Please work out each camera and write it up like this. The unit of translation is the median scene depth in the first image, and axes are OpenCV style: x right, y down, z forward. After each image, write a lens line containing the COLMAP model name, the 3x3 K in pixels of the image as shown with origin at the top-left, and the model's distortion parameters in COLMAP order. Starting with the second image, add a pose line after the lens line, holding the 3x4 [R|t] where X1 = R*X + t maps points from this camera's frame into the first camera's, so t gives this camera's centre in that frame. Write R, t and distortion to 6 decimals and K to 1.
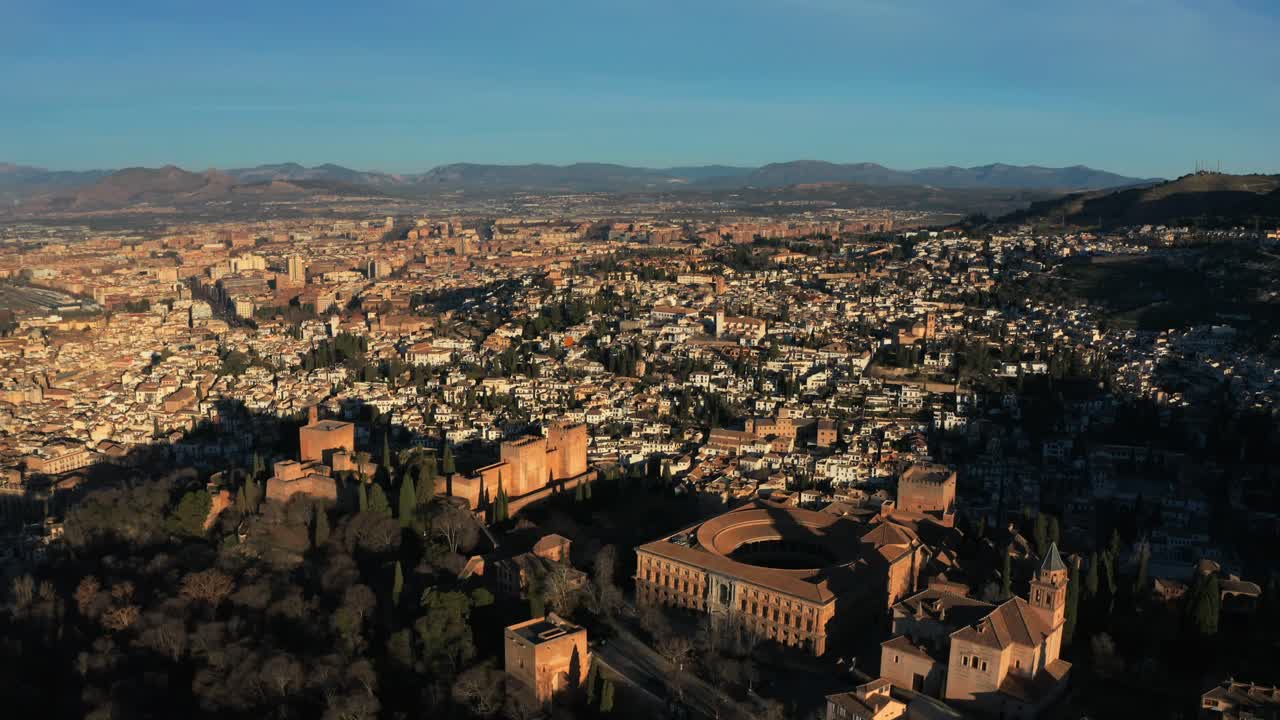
lens RADIAL K [[1045.3, 0, 635.0], [0, 1045.3, 357.2], [0, 0, 1]] dist [-0.180288, 0.014923]
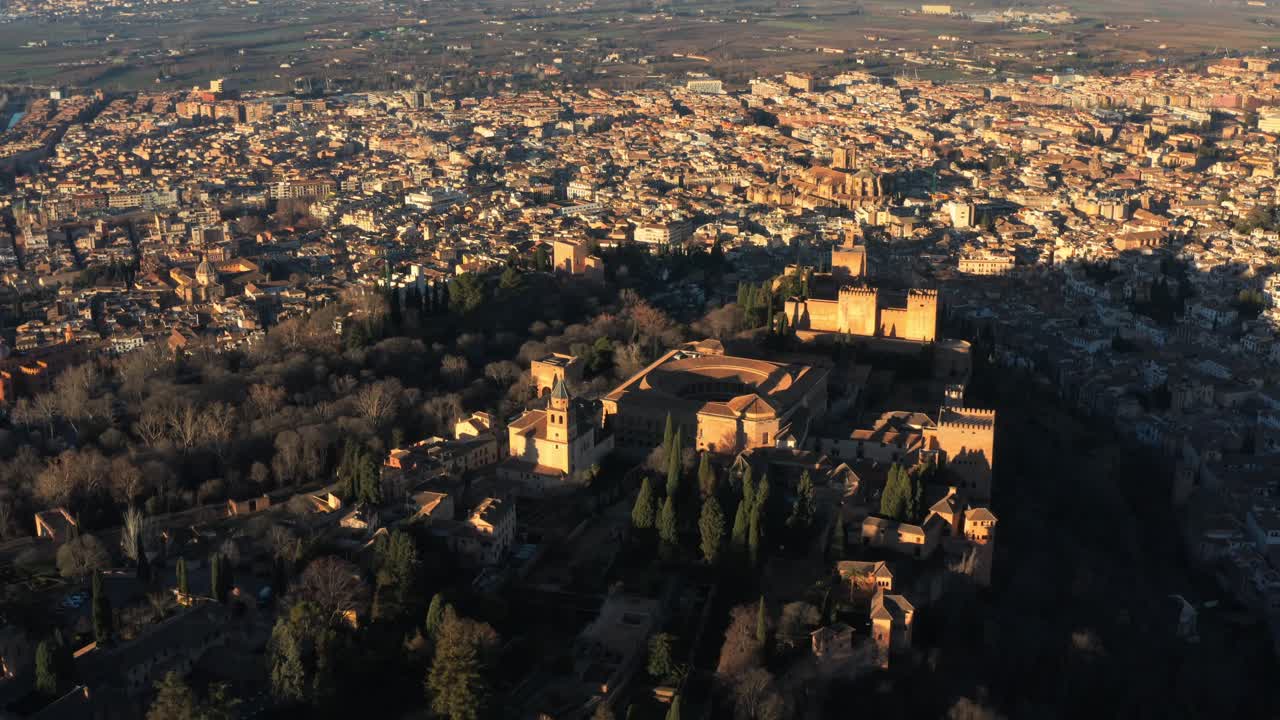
lens RADIAL K [[1472.5, 0, 643.6], [0, 1472.5, 358.7], [0, 0, 1]] dist [-0.178557, 0.000000]
pose [[0.268538, 0.275143, -0.923138, 0.672335], [-0.156630, 0.958057, 0.239987, -0.098673], [0.950449, 0.080146, 0.300371, 0.151551]]
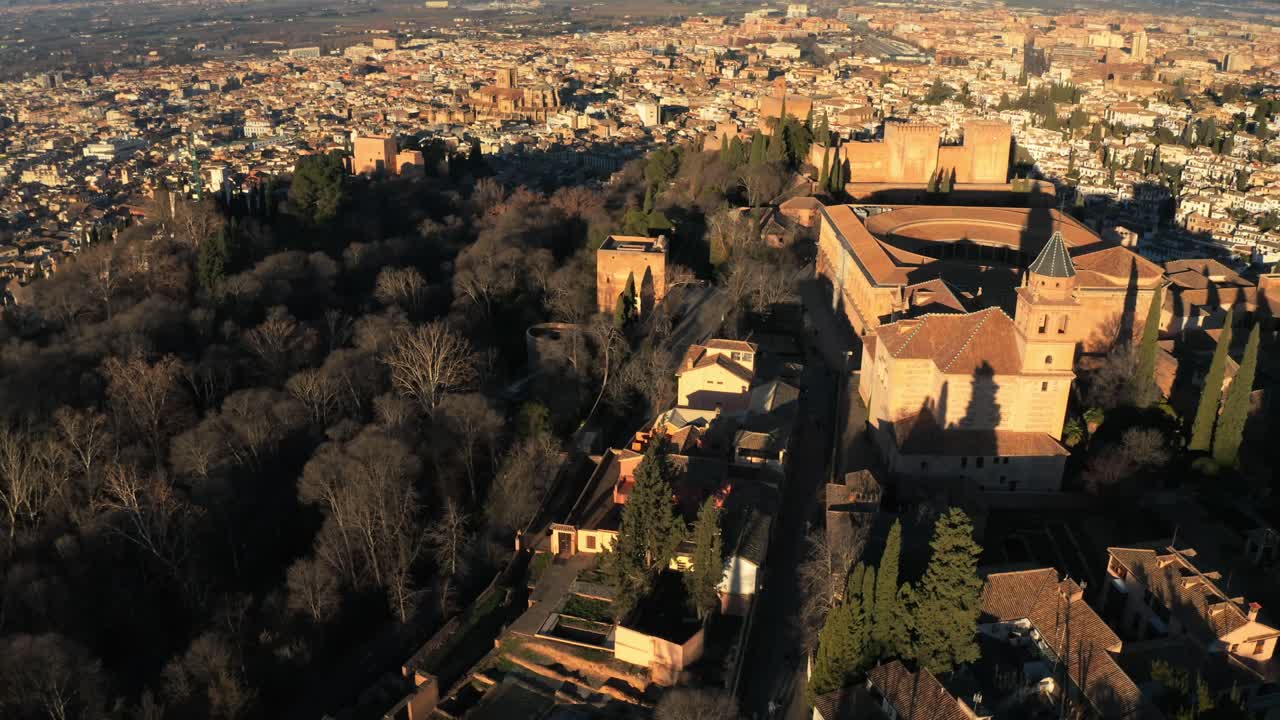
lens RADIAL K [[1045.3, 0, 634.6], [0, 1045.3, 366.3], [0, 0, 1]] dist [-0.180288, 0.014923]
pose [[0.643291, 0.279546, -0.712762, 0.208995], [-0.127073, 0.957031, 0.260661, 0.040658], [0.755002, -0.077108, 0.651173, 0.123811]]
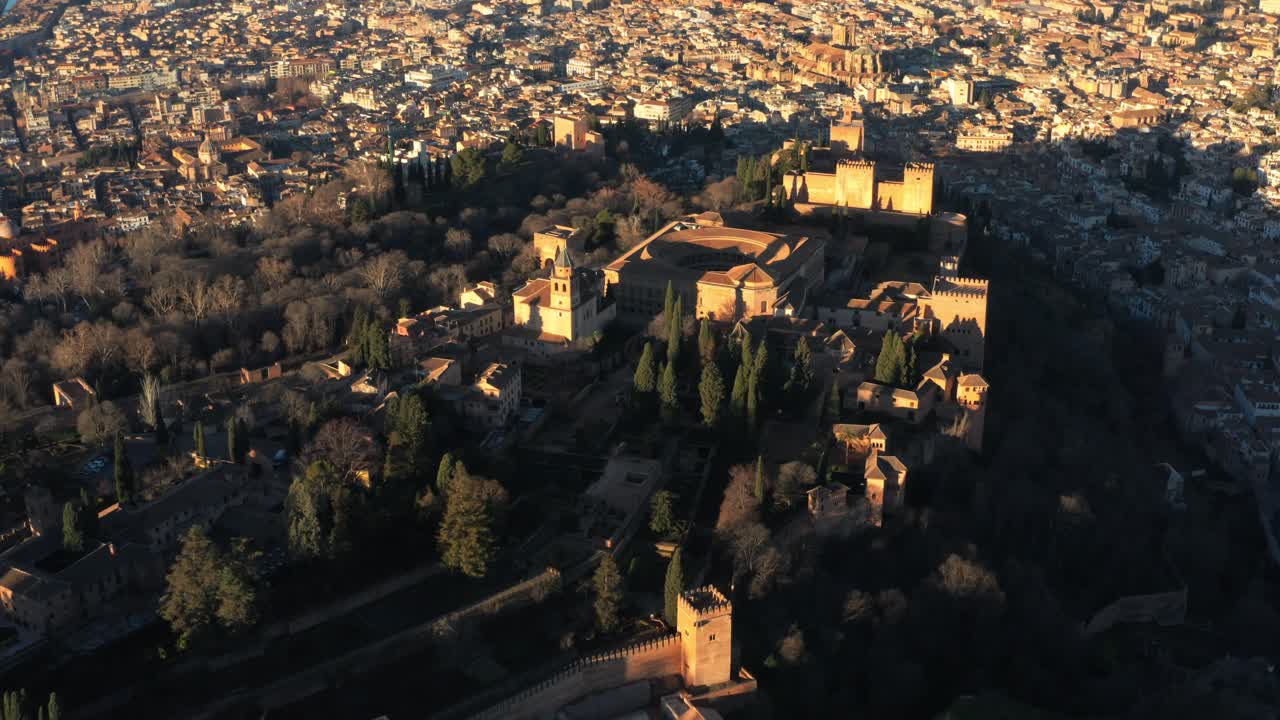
lens RADIAL K [[1472.5, 0, 644.1], [0, 1472.5, 364.5], [0, 0, 1]] dist [-0.178557, 0.000000]
pose [[0.269980, 0.351862, -0.896272, 0.687497], [-0.154992, 0.934580, 0.320214, -0.097805], [0.950309, 0.052464, 0.306854, 0.146462]]
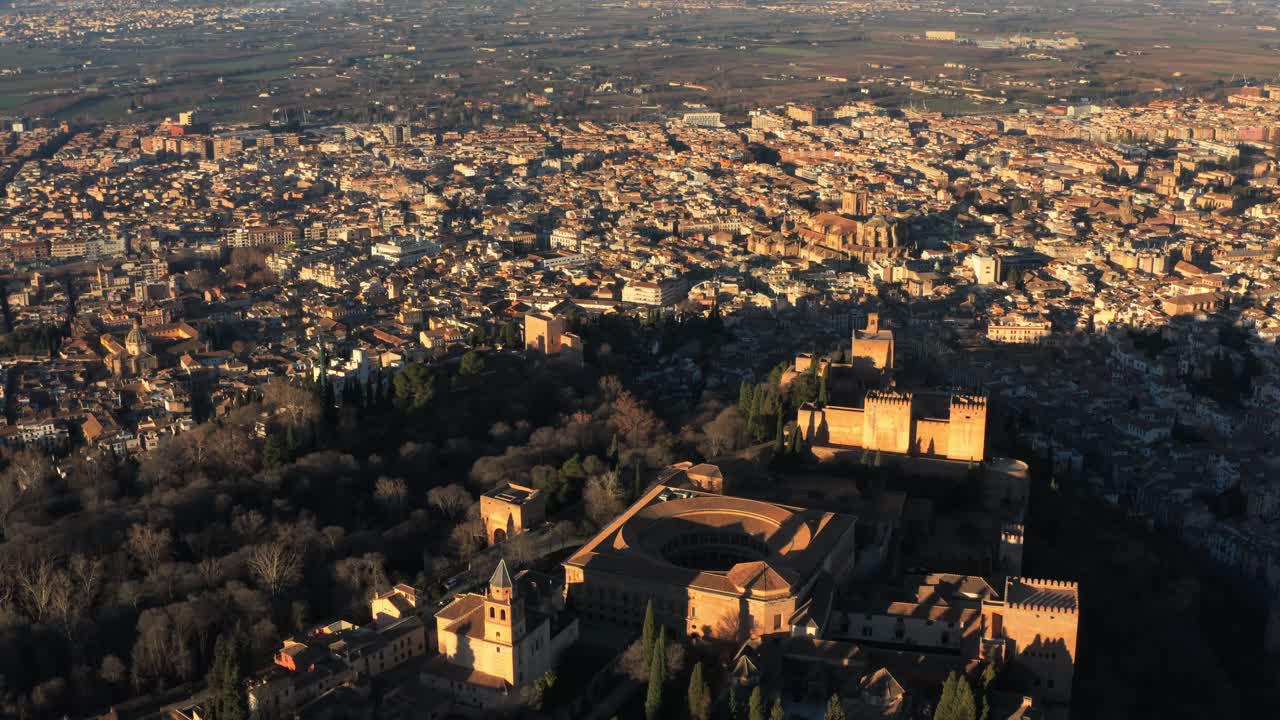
lens RADIAL K [[1472.5, 0, 644.0], [0, 1472.5, 364.0], [0, 0, 1]] dist [-0.178557, 0.000000]
pose [[0.269915, 0.263614, -0.926096, 0.520199], [-0.156703, 0.960998, 0.227877, -0.105663], [0.950047, 0.083614, 0.300697, 0.201925]]
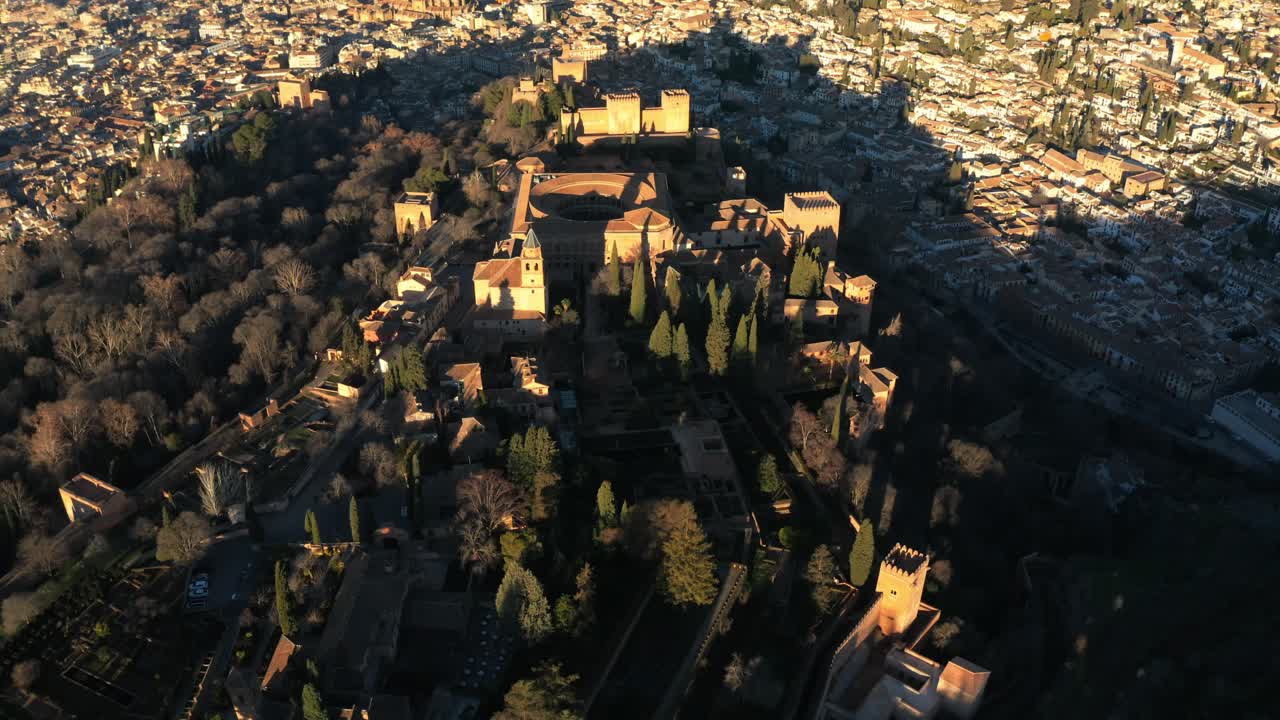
lens RADIAL K [[1045.3, 0, 638.2], [0, 1045.3, 365.2], [0, 0, 1]] dist [-0.180288, 0.014923]
pose [[0.667388, 0.382442, -0.639008, 0.458860], [-0.127389, 0.904043, 0.408017, -0.079000], [0.733734, -0.190903, 0.652066, 0.031197]]
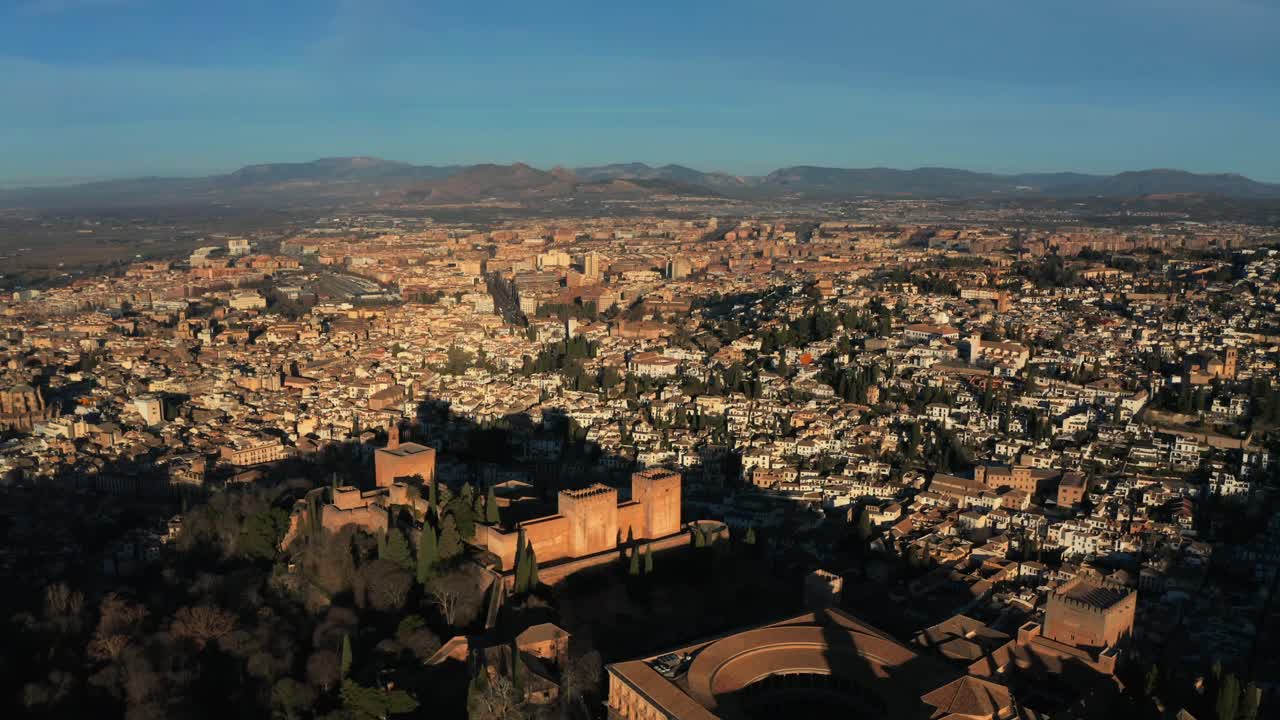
lens RADIAL K [[1039.8, 0, 630.1], [0, 1039.8, 355.8], [0, 0, 1]] dist [-0.180423, 0.013504]
pose [[0.944546, 0.052637, -0.324134, 0.093043], [-0.053616, 0.998544, 0.005915, -0.016840], [0.323974, 0.011792, 0.945993, 0.118279]]
